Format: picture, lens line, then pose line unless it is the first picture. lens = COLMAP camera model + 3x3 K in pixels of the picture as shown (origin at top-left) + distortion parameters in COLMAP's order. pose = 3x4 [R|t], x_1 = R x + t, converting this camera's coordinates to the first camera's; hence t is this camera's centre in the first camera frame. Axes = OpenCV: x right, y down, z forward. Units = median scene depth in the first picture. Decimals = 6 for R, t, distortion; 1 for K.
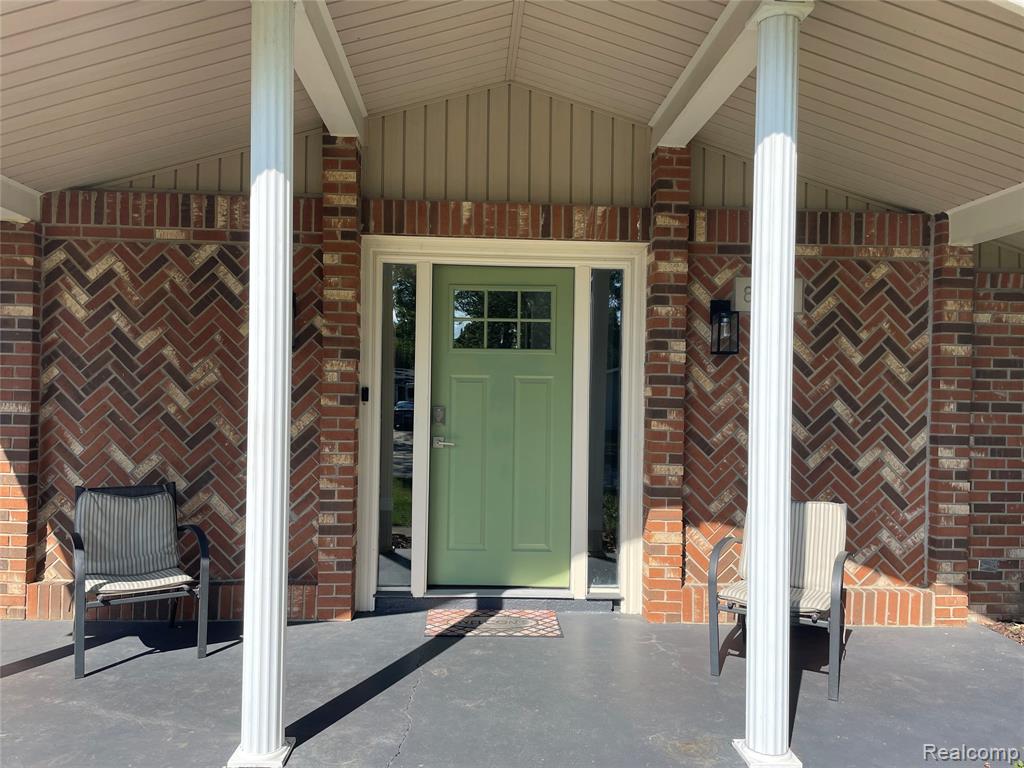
lens RADIAL K [[774.1, 0, 513.9], [0, 774.1, 386.9], [0, 0, 1]] dist [0.087087, -0.125825]
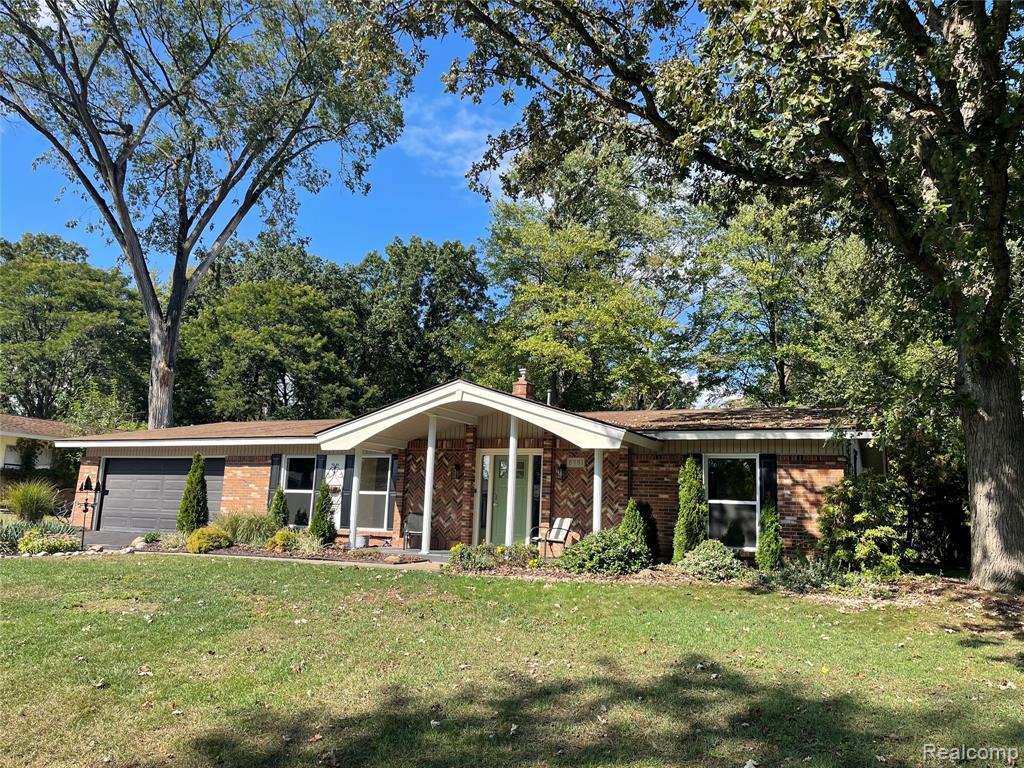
lens RADIAL K [[774.1, 0, 513.9], [0, 774.1, 386.9], [0, 0, 1]] dist [0.087087, -0.125825]
pose [[0.880107, -0.064732, -0.470342, 1.780745], [-0.029172, 0.981417, -0.189656, 0.222668], [0.473878, 0.180638, 0.861864, -2.245258]]
